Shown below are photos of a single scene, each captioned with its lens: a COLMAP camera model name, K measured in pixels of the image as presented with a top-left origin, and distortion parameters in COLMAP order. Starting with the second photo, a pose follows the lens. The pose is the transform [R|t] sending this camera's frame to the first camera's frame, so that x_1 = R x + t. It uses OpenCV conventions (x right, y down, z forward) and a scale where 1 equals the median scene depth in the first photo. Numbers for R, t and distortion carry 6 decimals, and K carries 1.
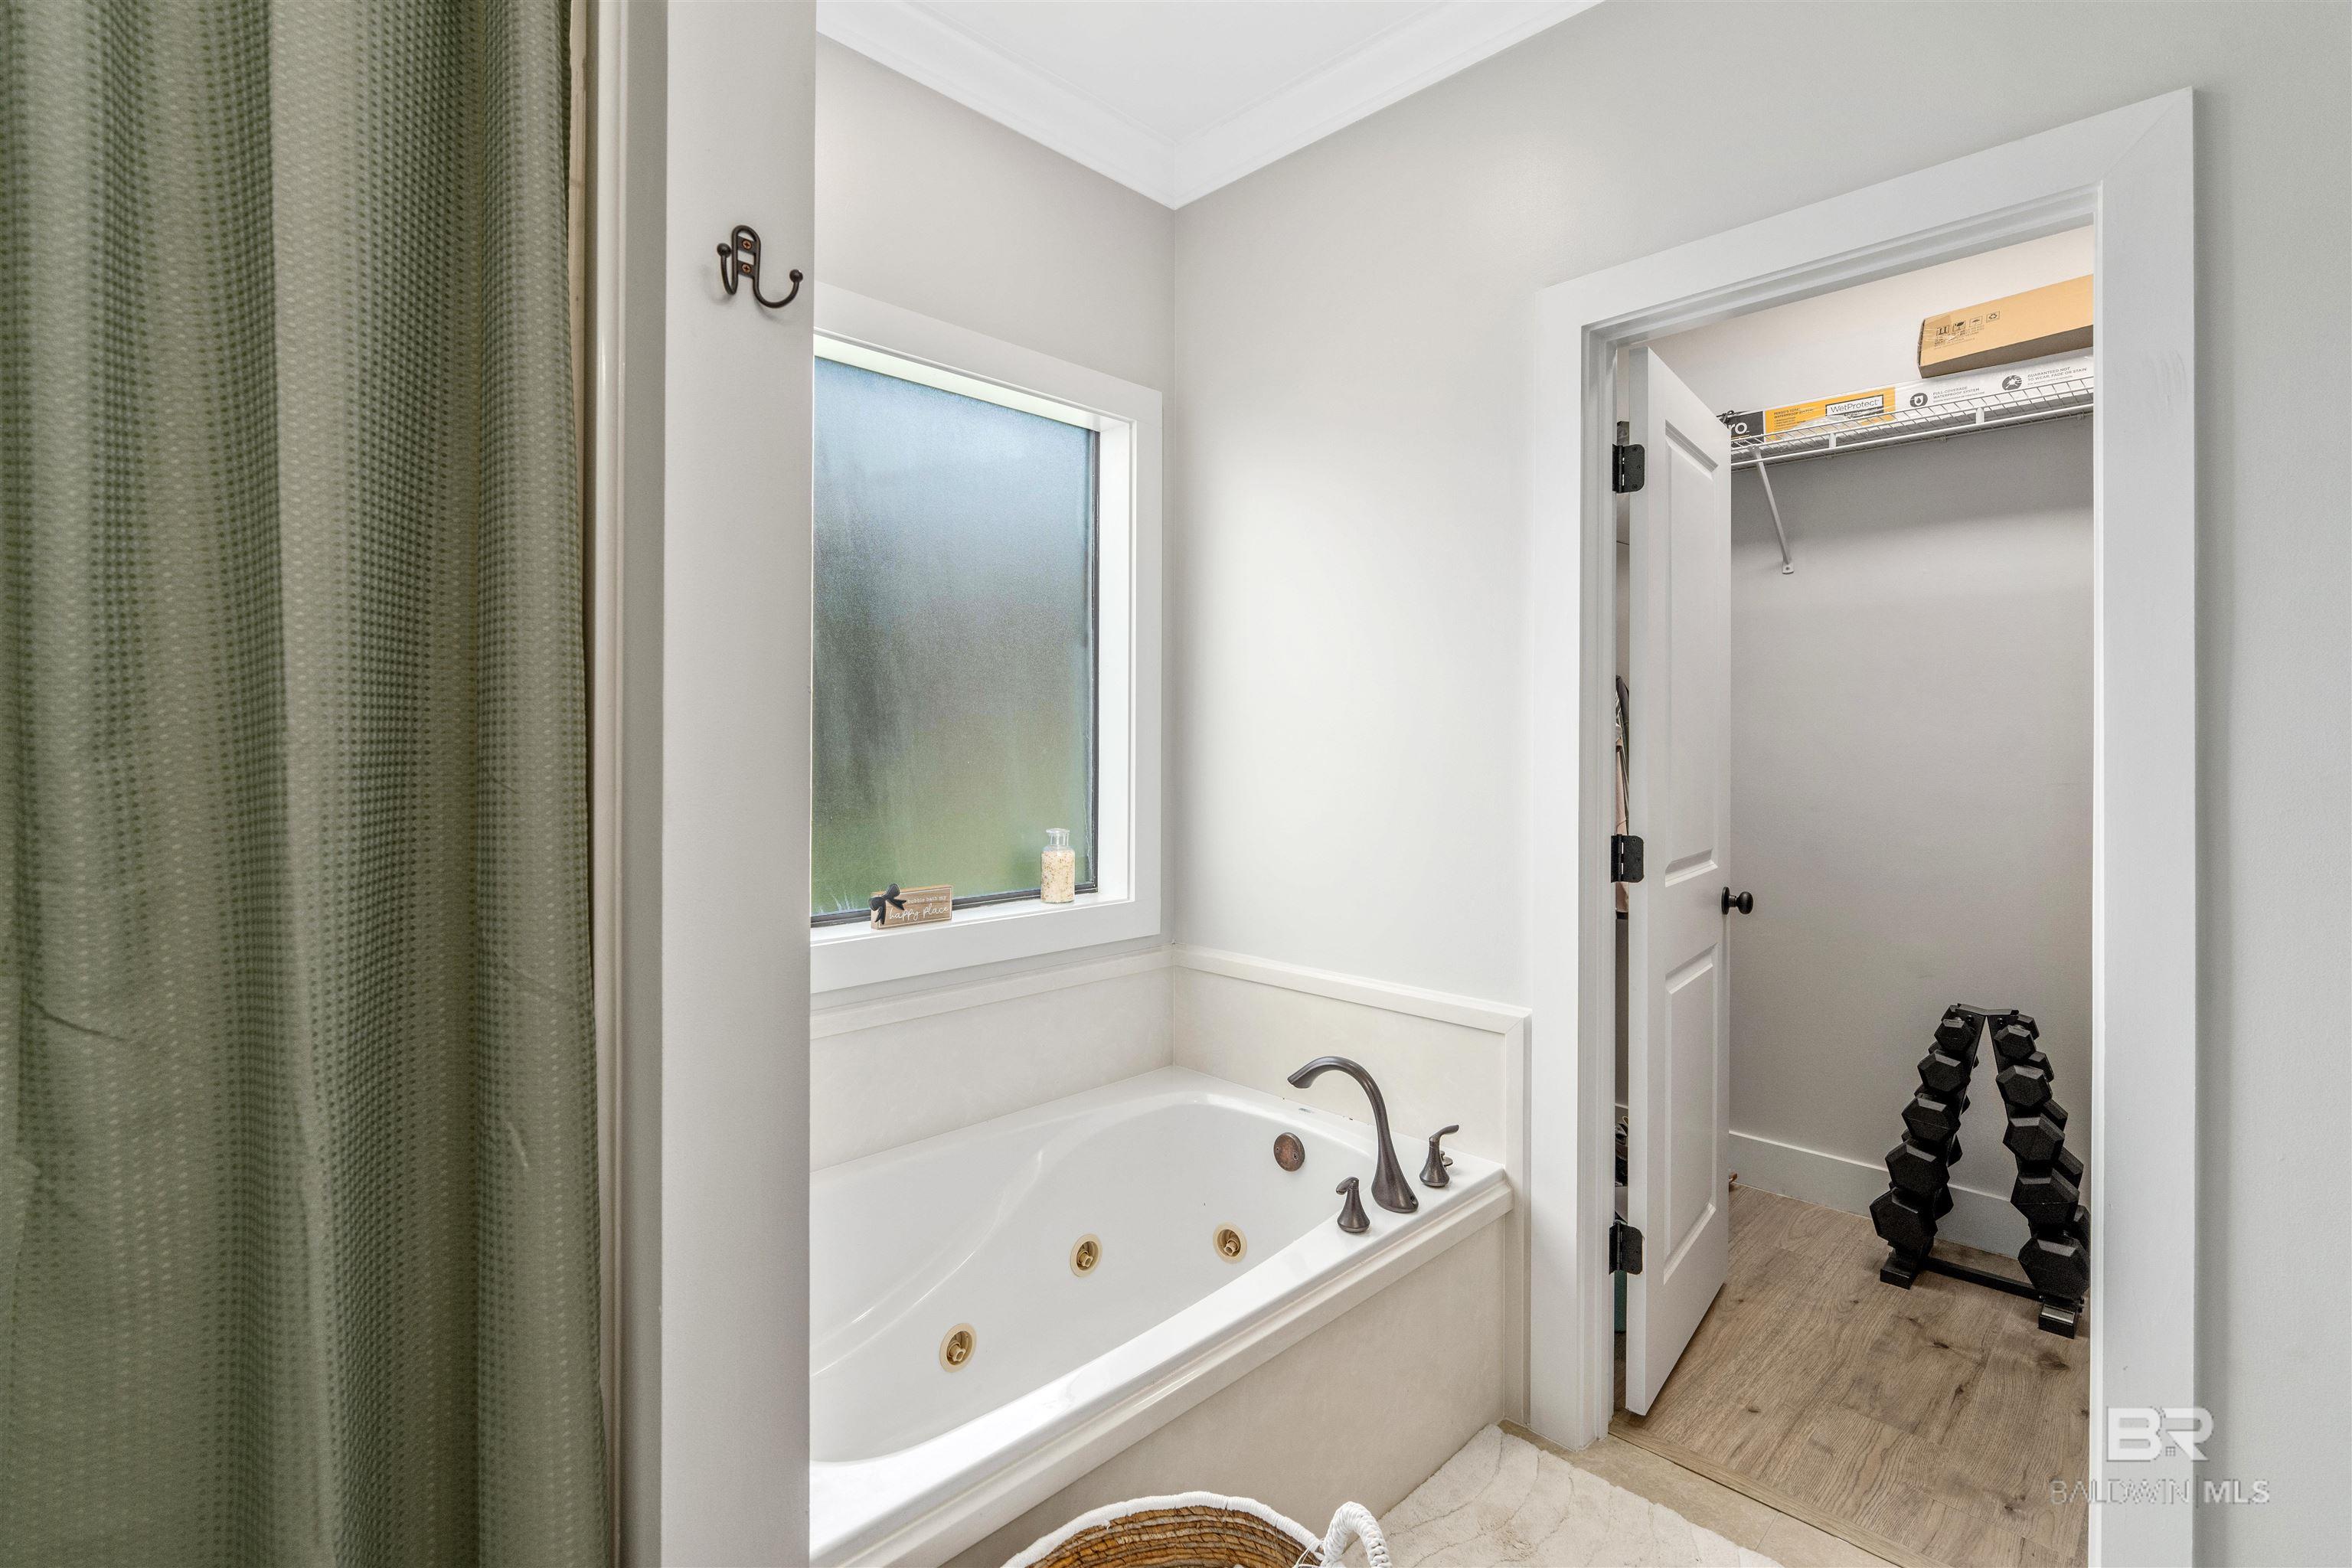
lens RADIAL K [[1083.6, 0, 1172.6], [0, 1083.6, 746.7], [0, 0, 1]] dist [-0.002211, -0.000247]
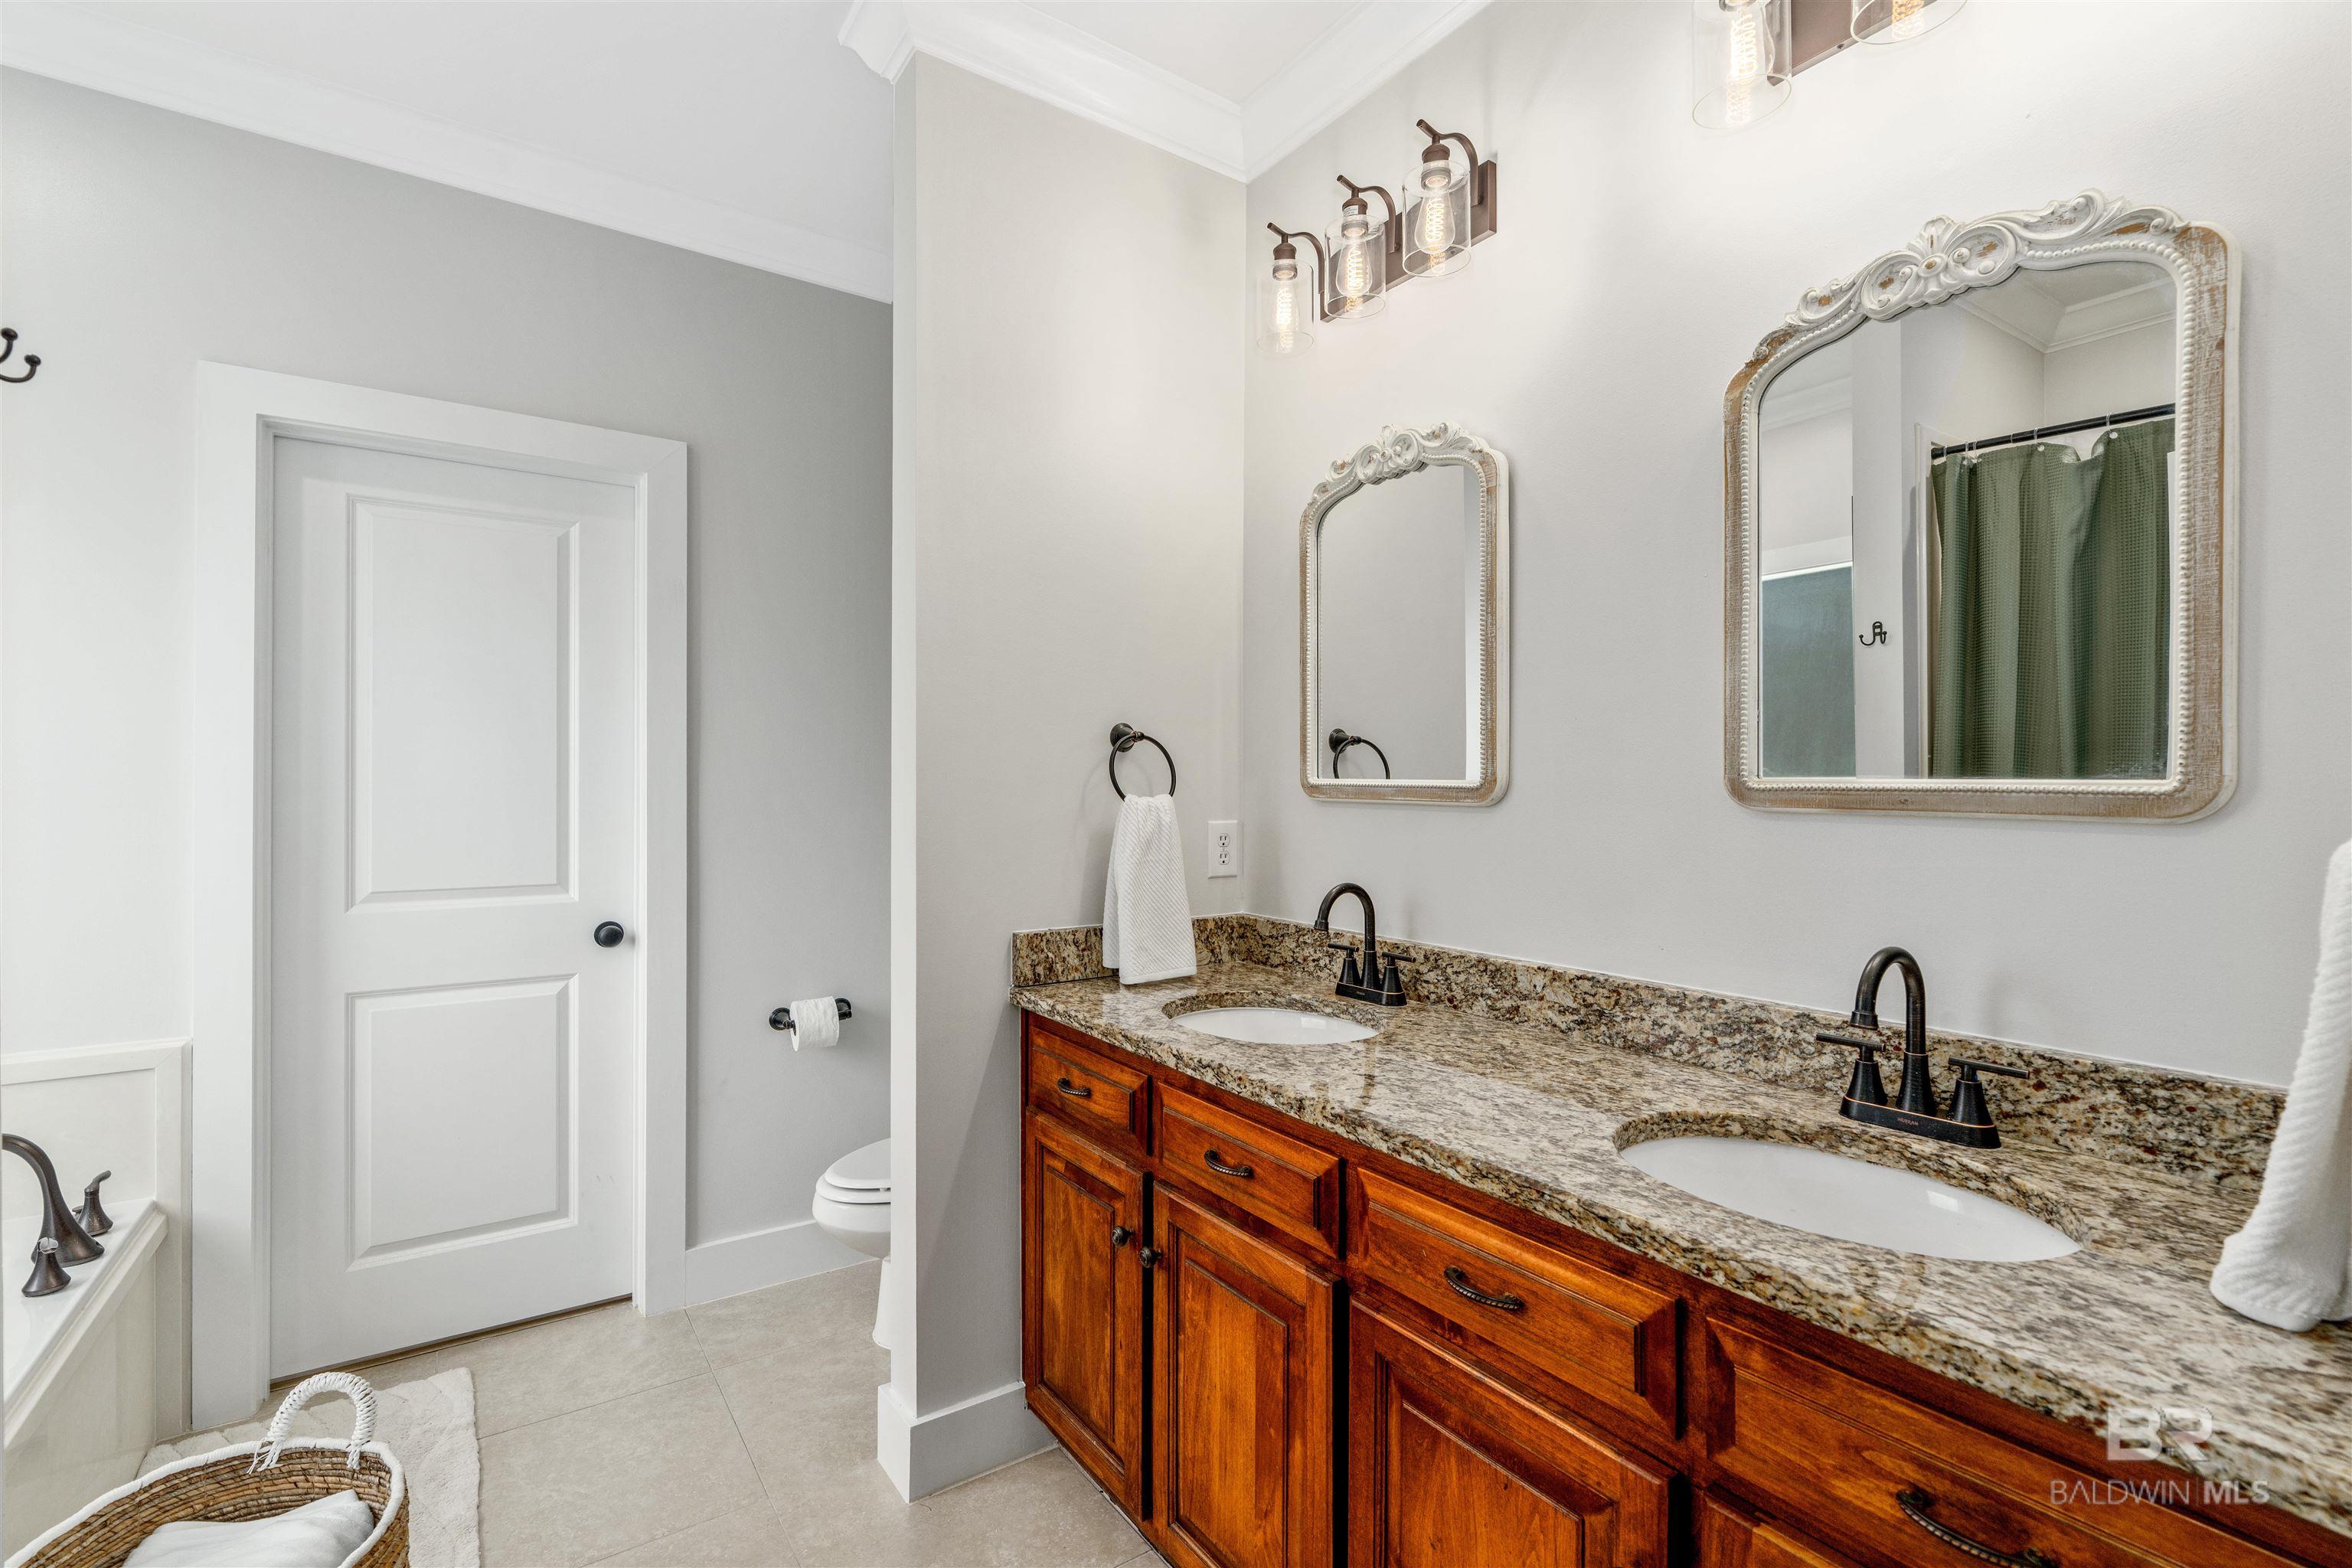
lens RADIAL K [[1109.5, 0, 1176.4], [0, 1109.5, 796.9], [0, 0, 1]] dist [-0.005457, -0.000032]
pose [[0.192812, -0.008174, 0.981202, -0.558834], [-0.001945, 0.999960, 0.008713, -0.002499], [-0.981234, -0.003588, 0.192788, -0.157275]]
